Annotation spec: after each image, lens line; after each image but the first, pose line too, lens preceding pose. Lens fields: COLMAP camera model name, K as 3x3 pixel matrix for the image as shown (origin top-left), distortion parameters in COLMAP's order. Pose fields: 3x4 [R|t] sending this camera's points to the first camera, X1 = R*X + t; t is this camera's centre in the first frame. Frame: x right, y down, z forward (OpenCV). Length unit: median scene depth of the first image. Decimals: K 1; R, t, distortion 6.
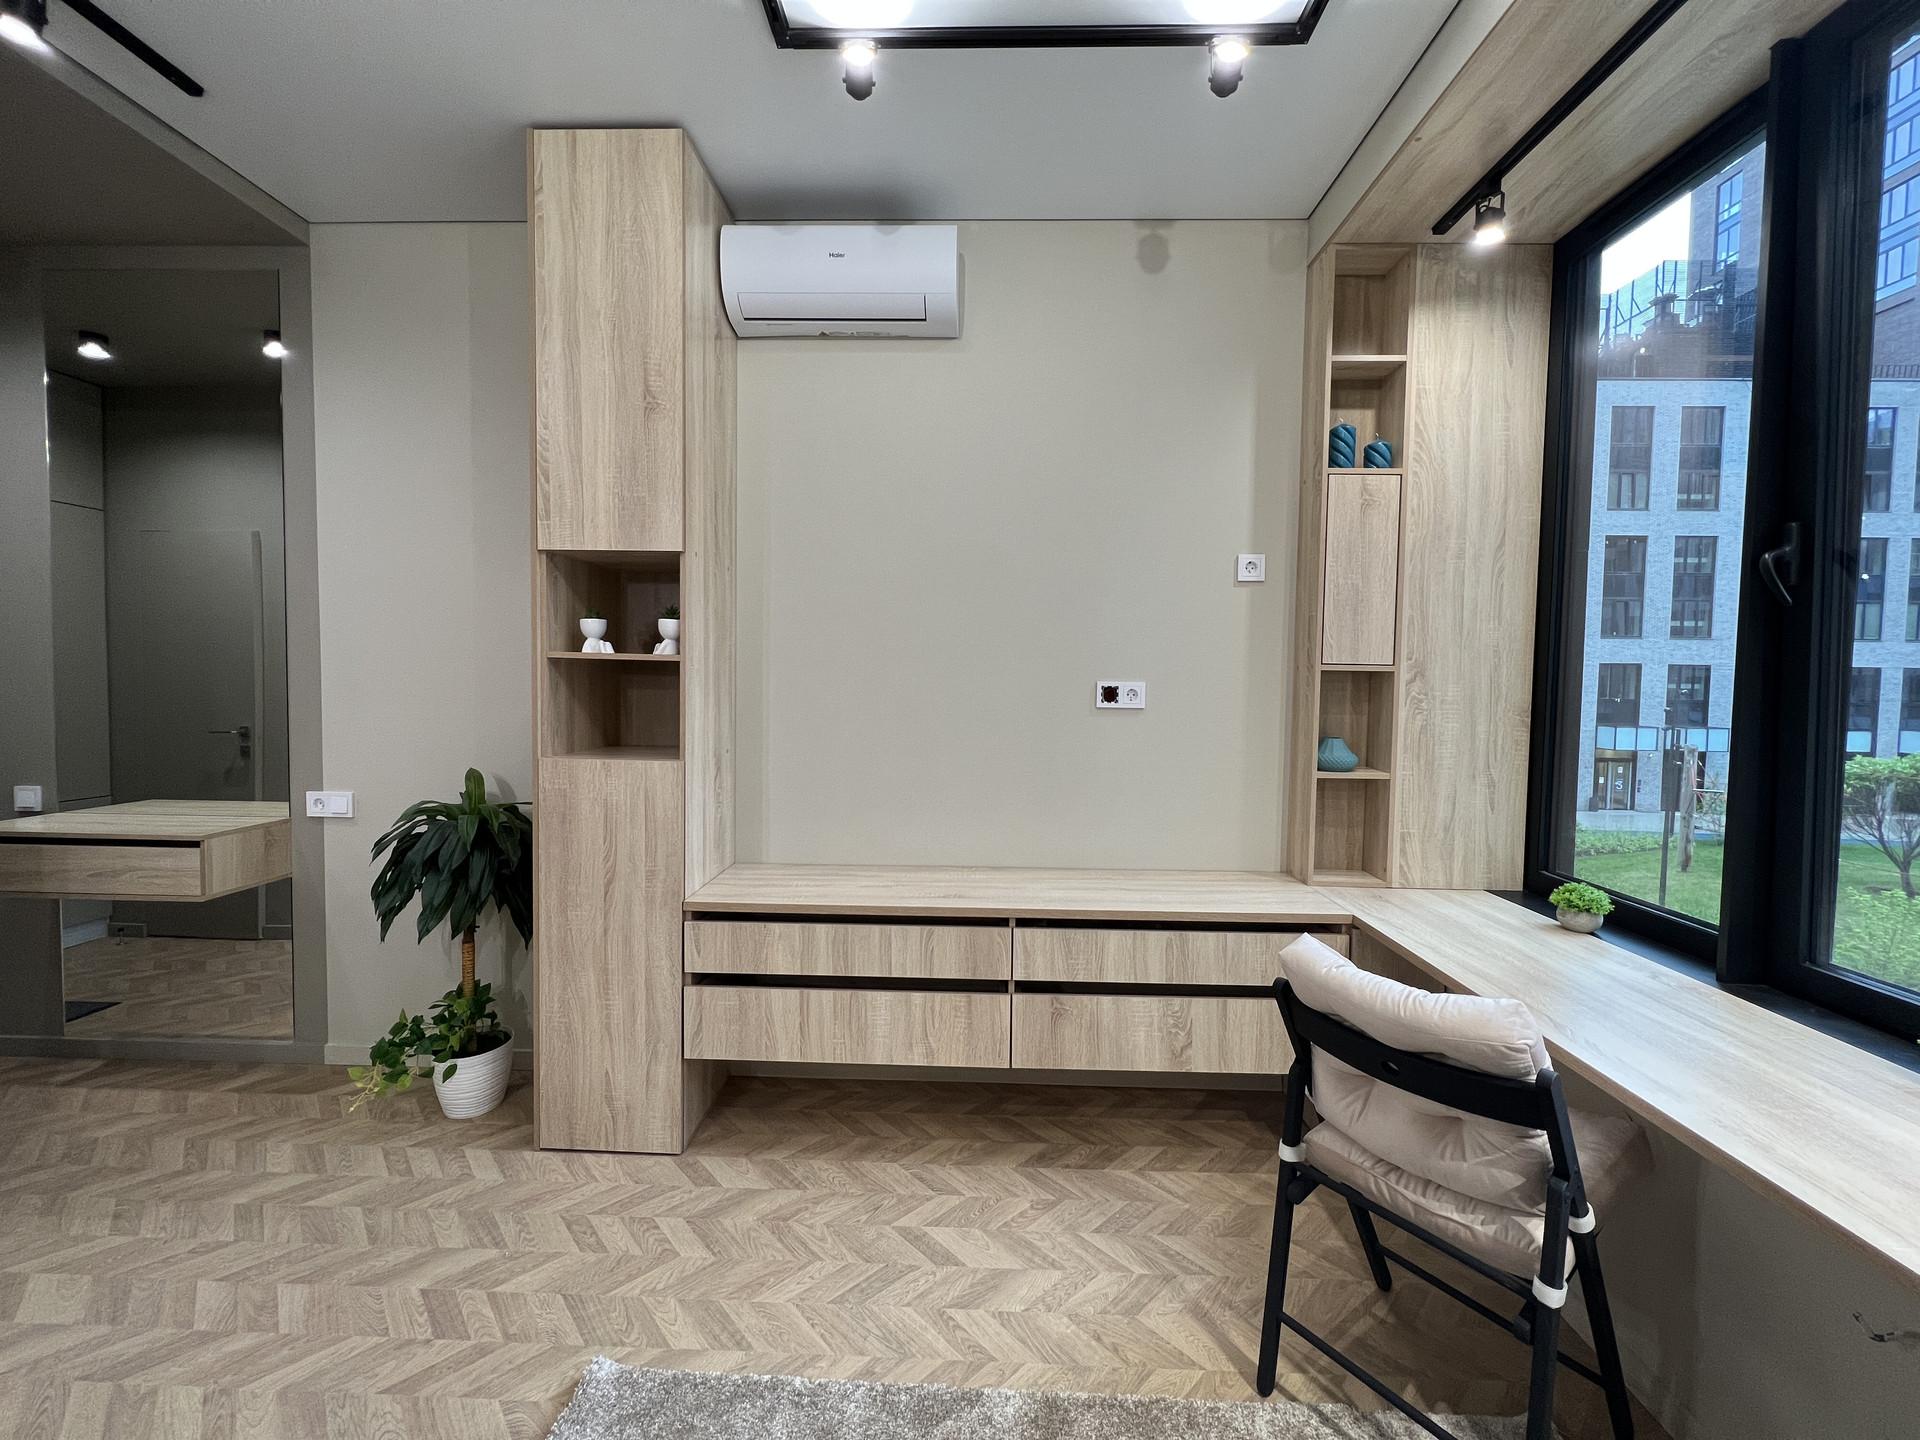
lens RADIAL K [[768.9, 0, 955.1], [0, 768.9, 712.3], [0, 0, 1]] dist [0.000002, -0.000069]
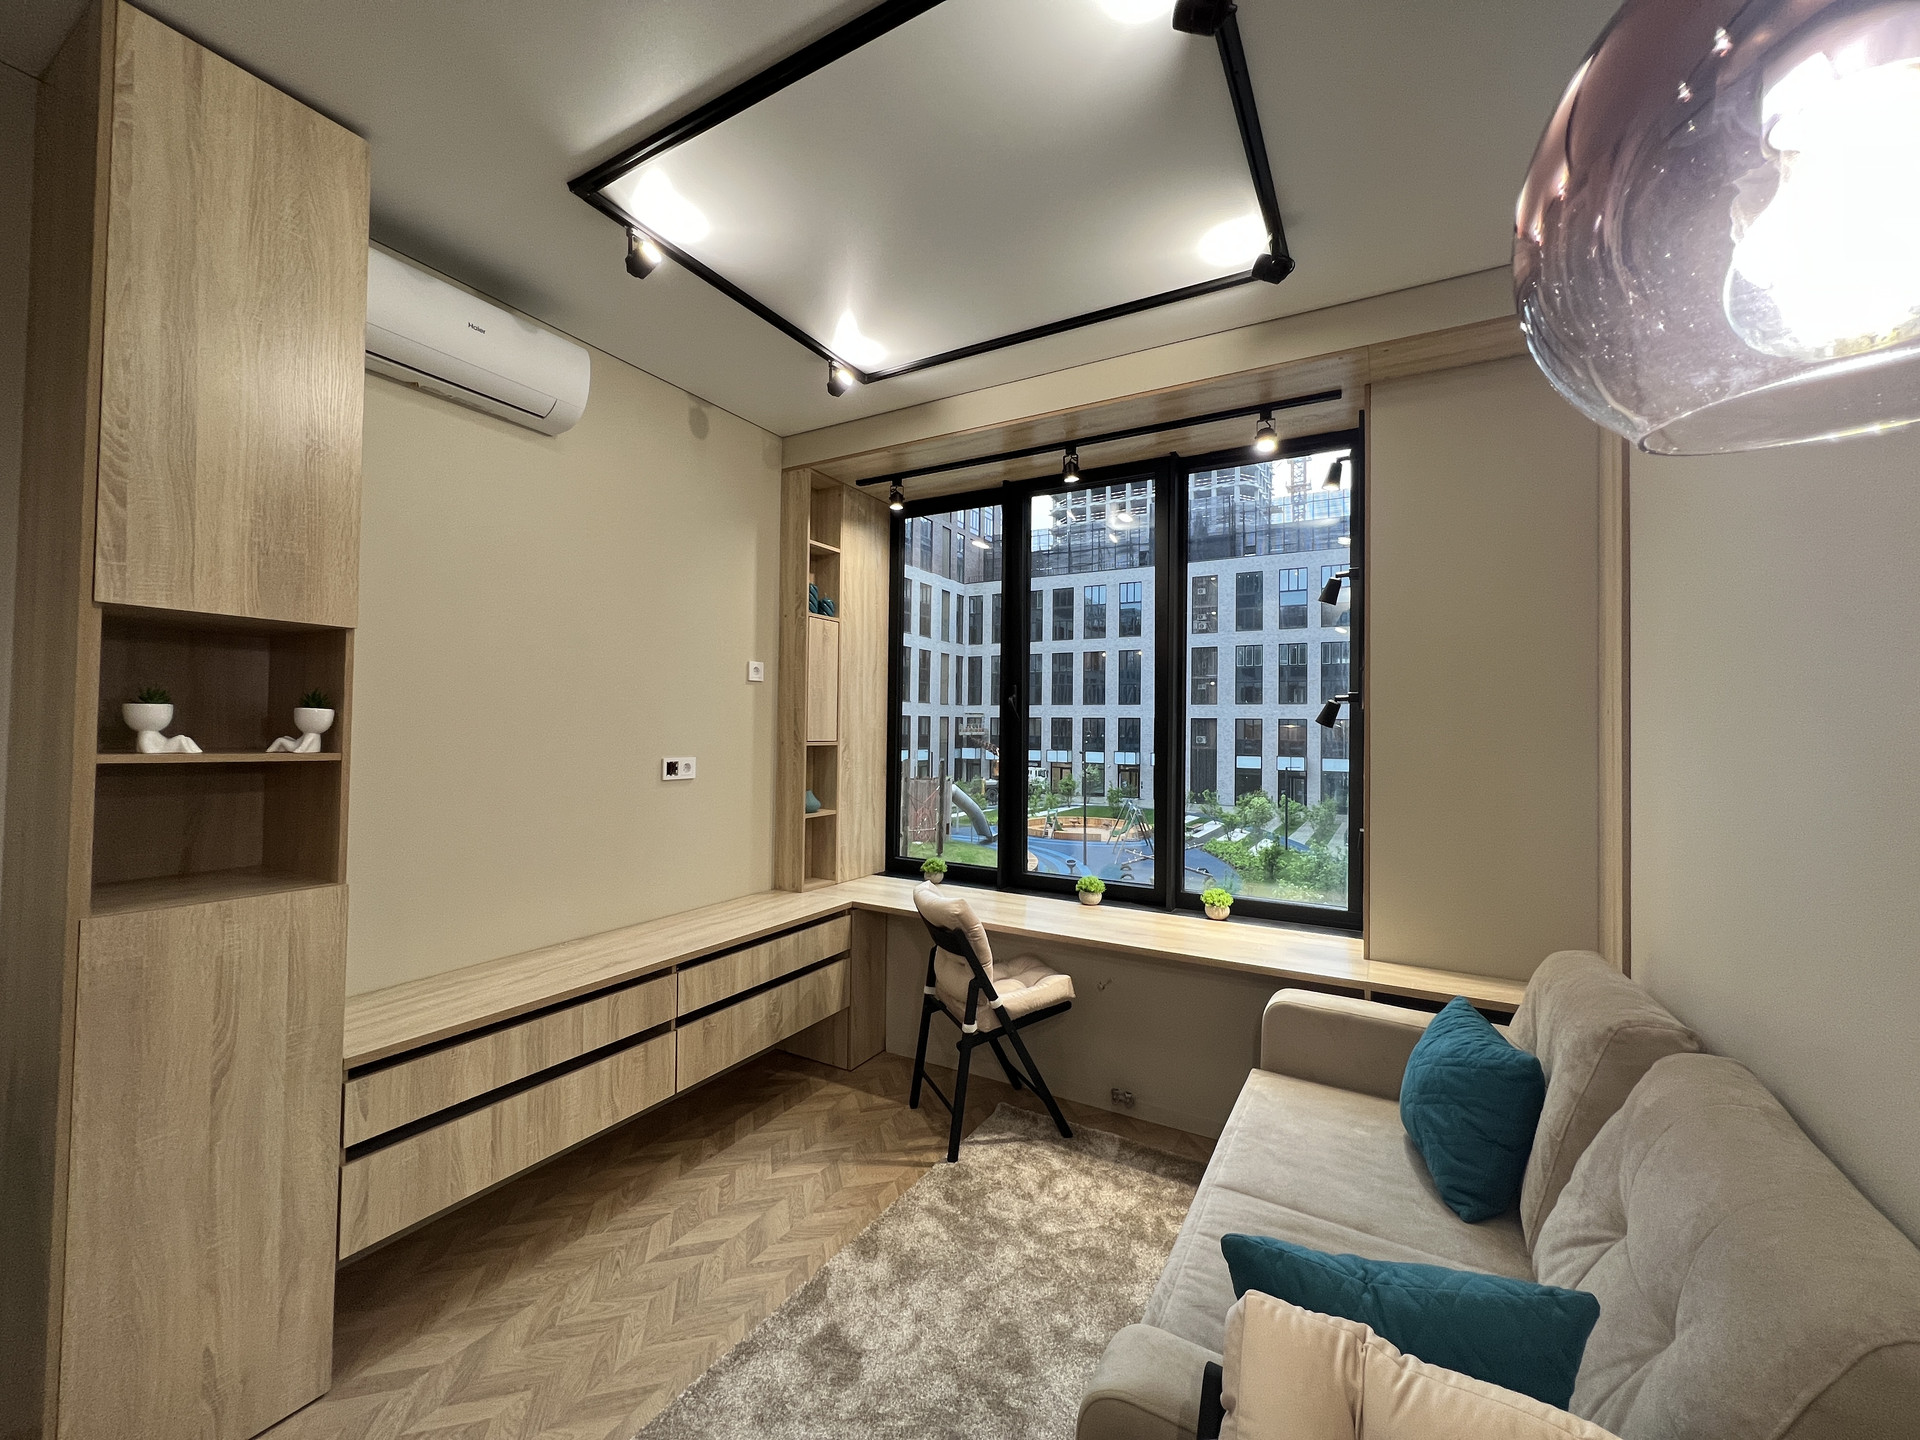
lens RADIAL K [[768.9, 0, 961.7], [0, 768.9, 712.9], [0, 0, 1]] dist [0.000002, -0.000069]
pose [[0.467169, 0.009922, 0.884113, -0.759434], [0.031806, 0.999101, -0.028019, -0.072331], [-0.883596, 0.041210, 0.466433, 0.038298]]
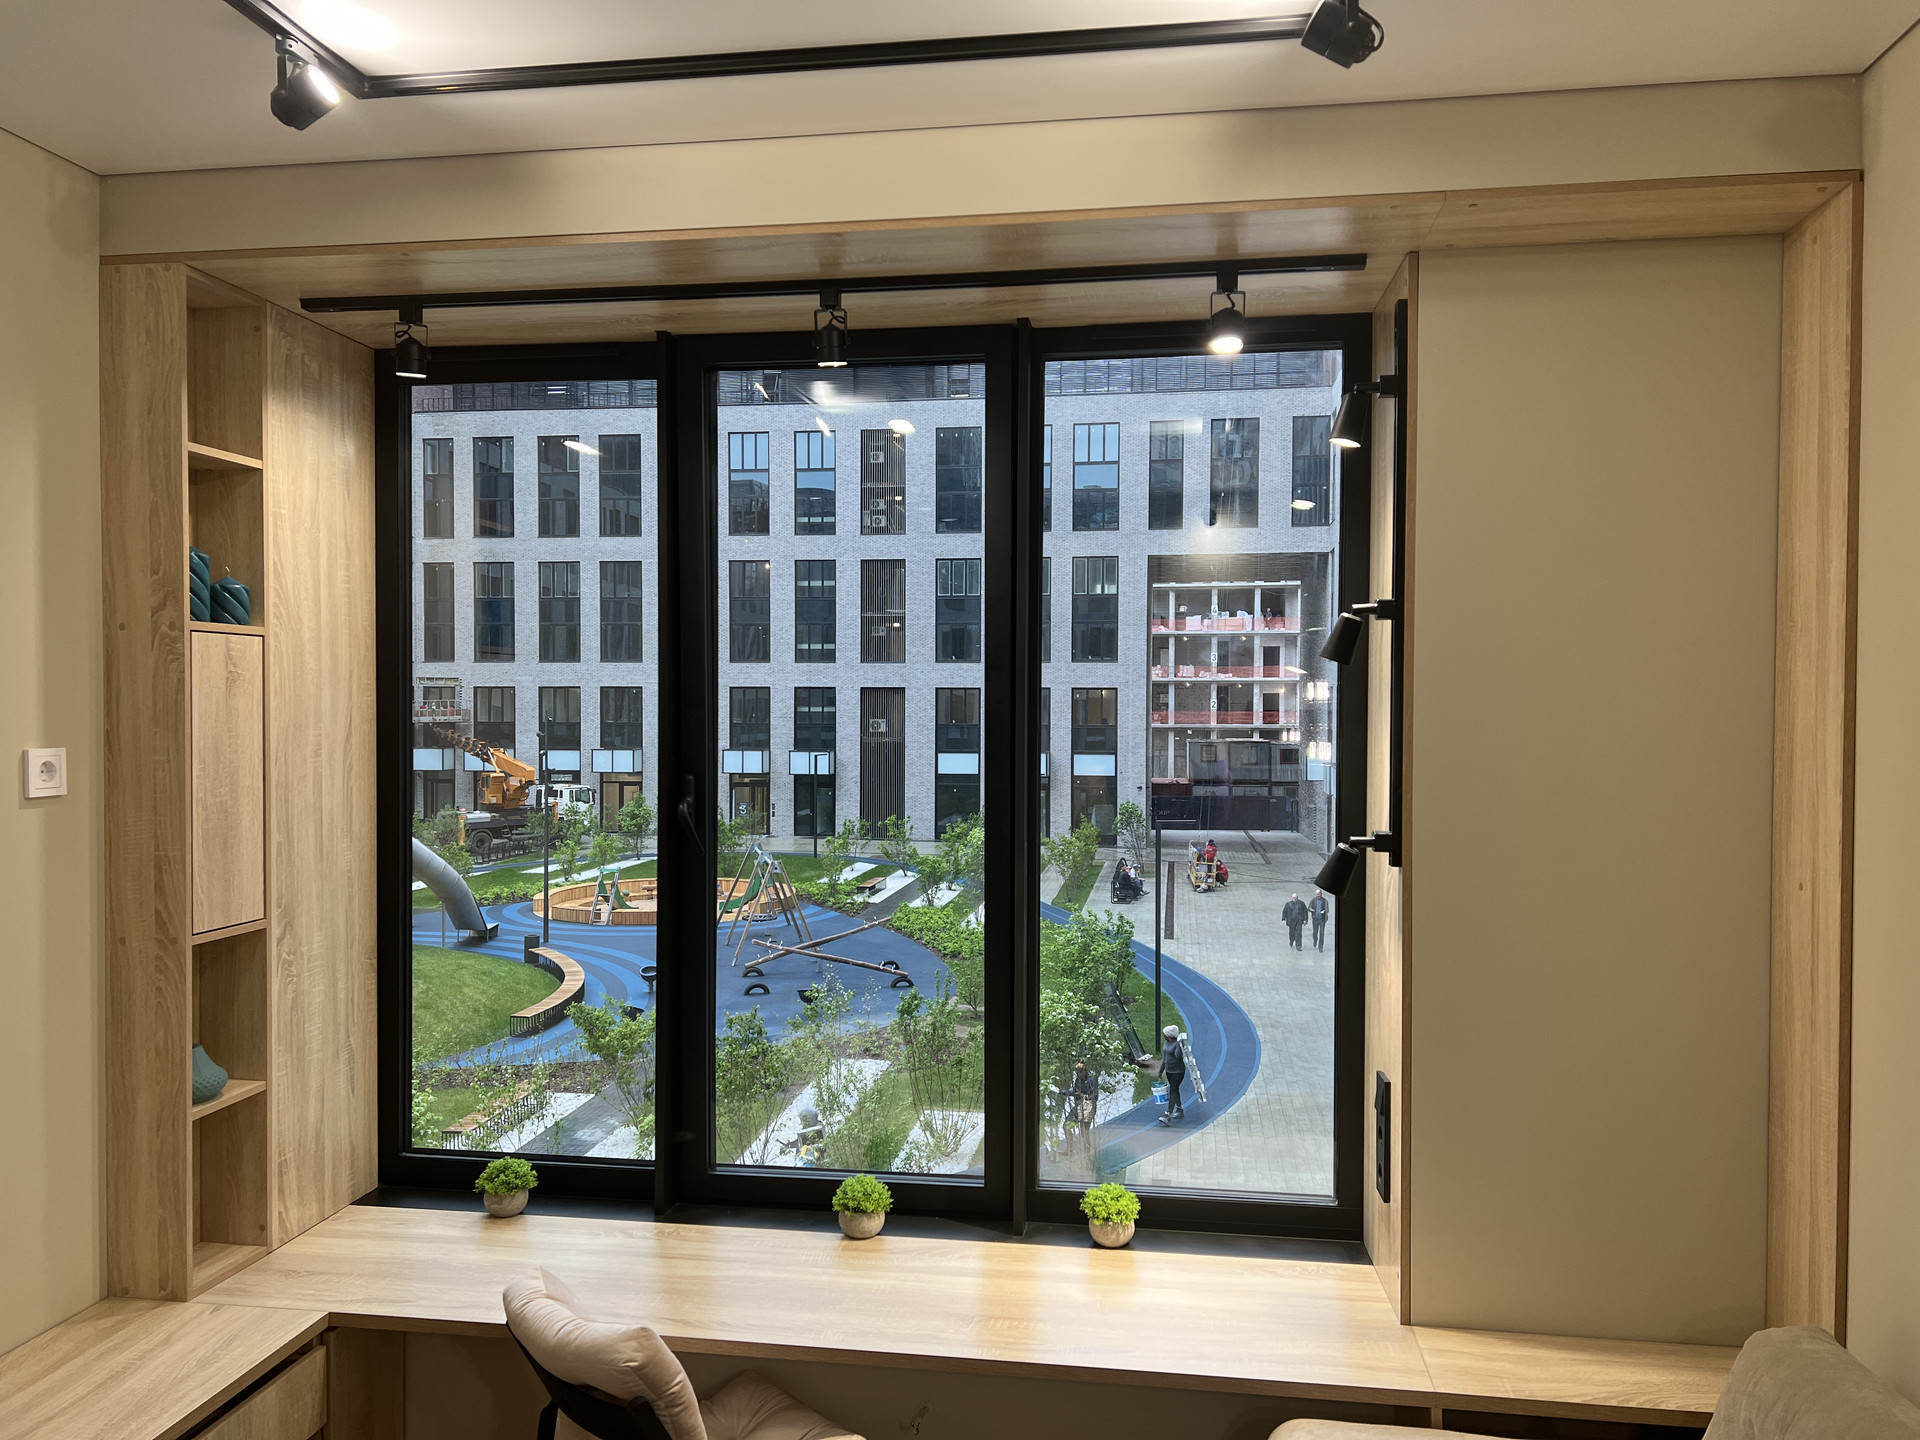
lens RADIAL K [[1441.2, 0, 966.2], [0, 1441.2, 724.7], [0, 0, 1]] dist [0.035709, -0.022853]
pose [[0.116653, -0.027906, 0.992781, -0.652253], [0.041176, 0.998882, 0.023240, -0.251457], [-0.992319, 0.038167, 0.117672, 0.259388]]
